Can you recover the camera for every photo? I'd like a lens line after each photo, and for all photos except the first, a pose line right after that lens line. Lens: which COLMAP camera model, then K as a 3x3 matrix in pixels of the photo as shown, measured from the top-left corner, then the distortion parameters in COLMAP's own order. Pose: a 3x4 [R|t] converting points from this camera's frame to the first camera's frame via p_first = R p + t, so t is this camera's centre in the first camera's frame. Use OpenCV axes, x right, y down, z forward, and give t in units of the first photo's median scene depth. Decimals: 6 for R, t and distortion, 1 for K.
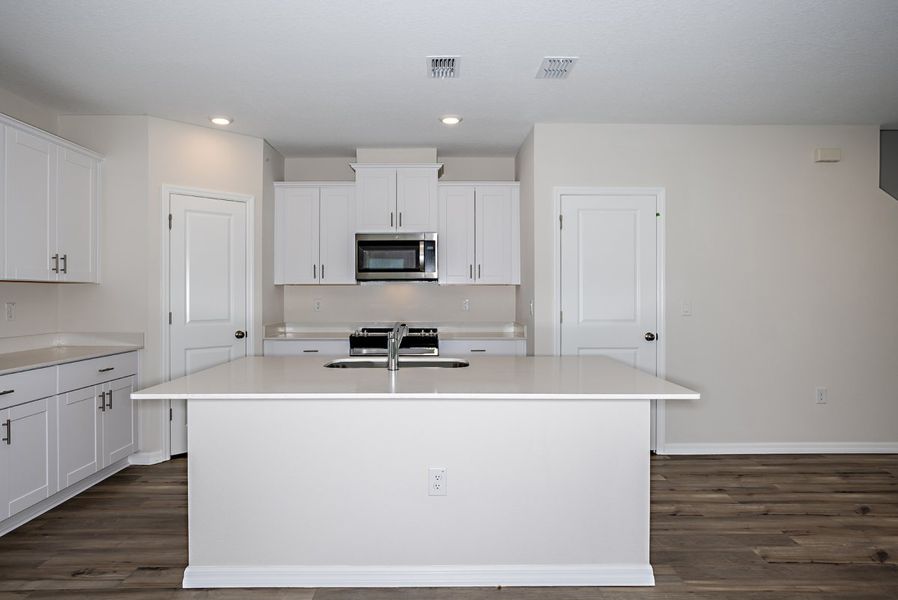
lens RADIAL K [[532.7, 0, 444.7], [0, 532.7, 292.0], [0, 0, 1]] dist [-0.018247, 0.022634]
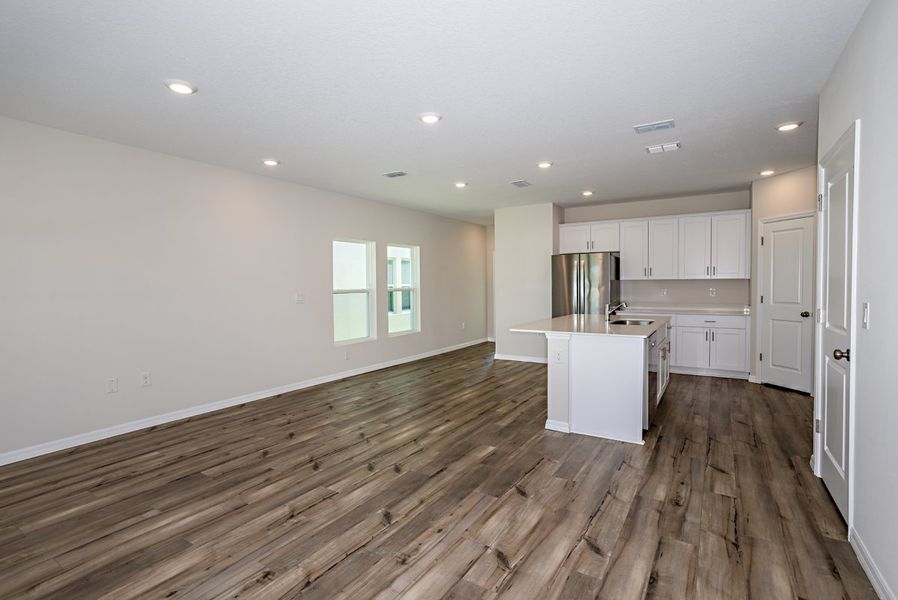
lens RADIAL K [[432.6, 0, 447.5], [0, 432.6, 298.6], [0, 0, 1]] dist [-0.026636, 0.001098]
pose [[-0.545564, 0.033075, -0.837416, 1.134941], [0.015851, 0.999449, 0.029148, -0.007671], [0.837919, 0.002628, -0.545788, 0.904987]]
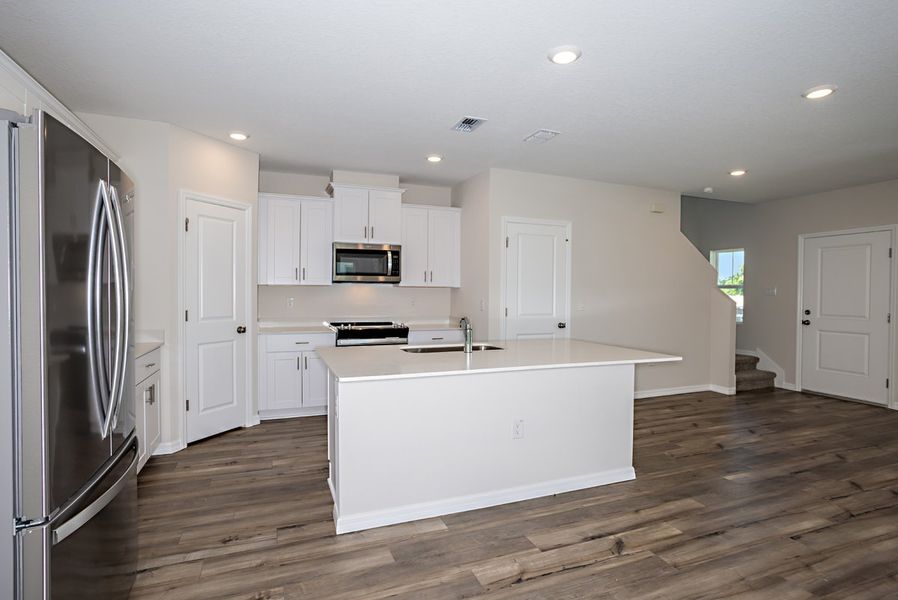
lens RADIAL K [[452.0, 0, 449.0], [0, 452.0, 300.0], [0, 0, 1]] dist [-0.033613, 0.019382]
pose [[0.933272, 0.002543, 0.359161, -0.347203], [-0.009650, 0.999791, 0.017996, -0.003544], [-0.359040, -0.020261, 0.933102, -0.027462]]
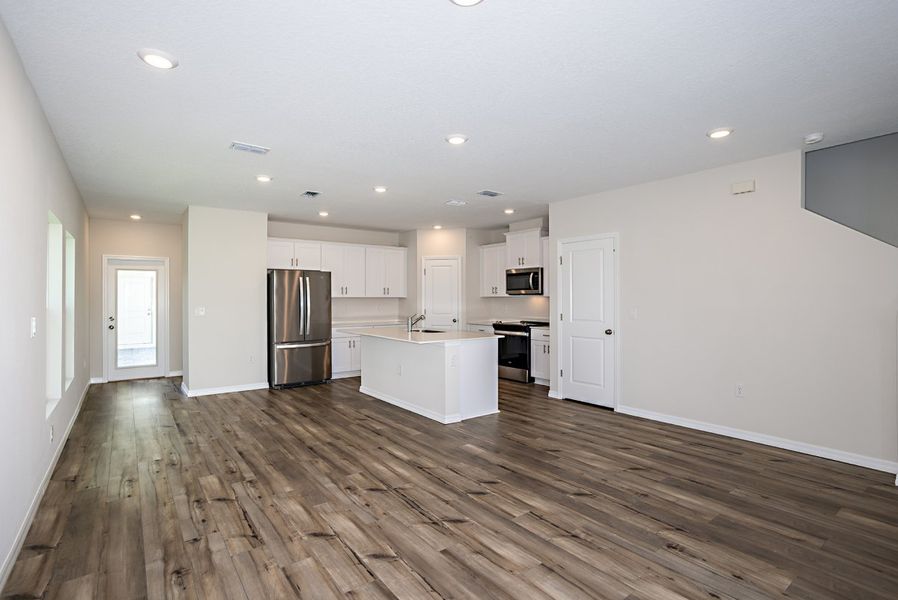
lens RADIAL K [[432.6, 0, 447.5], [0, 432.6, 298.6], [0, 0, 1]] dist [-0.026636, 0.001098]
pose [[0.600326, -0.000462, -0.799756, 1.126127], [0.004667, 0.999985, 0.002926, -0.016702], [0.799742, -0.005489, 0.600319, -0.100506]]
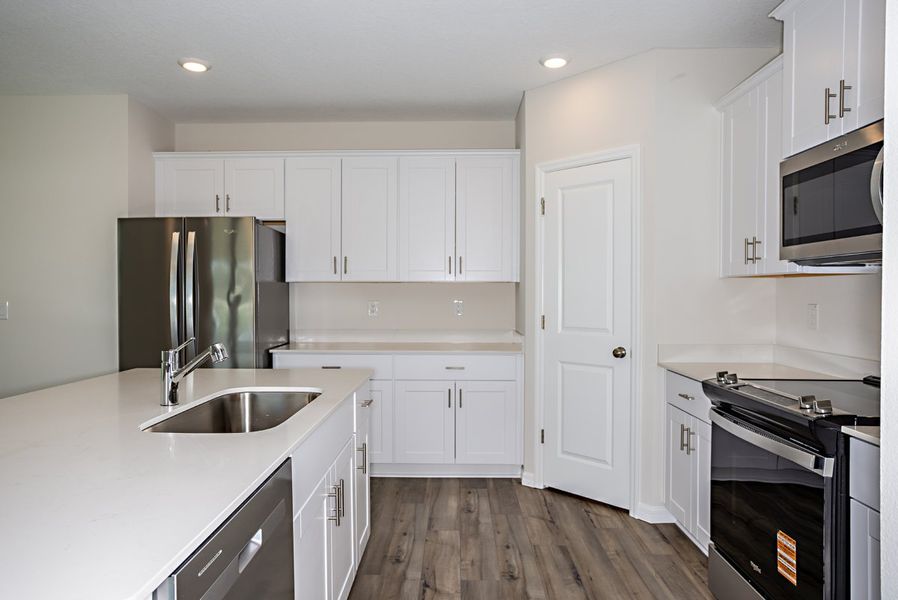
lens RADIAL K [[595.6, 0, 449.0], [0, 595.6, 300.0], [0, 0, 1]] dist [0.000228, -0.000217]
pose [[-0.040545, 0.015210, -0.999062, 0.430059], [0.007539, 0.999860, 0.014916, -0.000956], [0.999149, -0.006927, -0.040654, 0.890475]]
